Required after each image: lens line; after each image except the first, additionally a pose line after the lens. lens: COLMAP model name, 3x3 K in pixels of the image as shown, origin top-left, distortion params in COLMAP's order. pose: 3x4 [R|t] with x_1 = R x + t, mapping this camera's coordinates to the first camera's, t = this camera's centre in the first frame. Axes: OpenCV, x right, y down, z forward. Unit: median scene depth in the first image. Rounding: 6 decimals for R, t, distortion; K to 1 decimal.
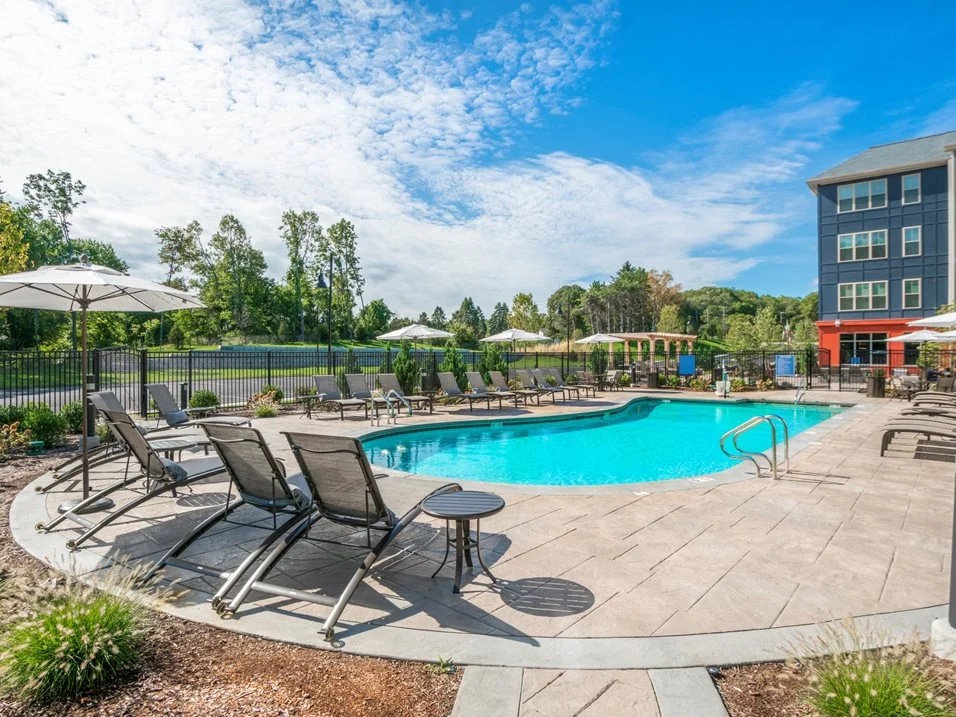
lens RADIAL K [[564.2, 0, 480.4], [0, 564.2, 359.6], [0, 0, 1]] dist [-0.037409, 0.004056]
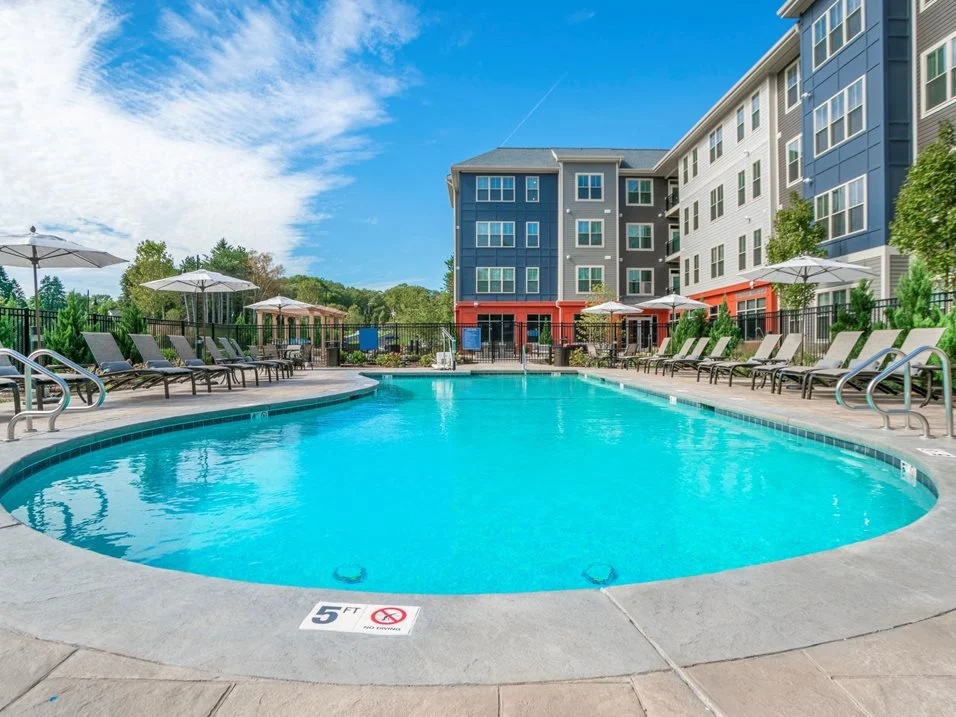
lens RADIAL K [[564.2, 0, 475.0], [0, 564.2, 354.8], [0, 0, 1]] dist [-0.037409, 0.004056]
pose [[0.764843, -0.010983, 0.644123, -0.062928], [0.003827, 0.999914, 0.012505, 0.019237], [-0.644205, -0.007099, 0.764820, 0.172376]]
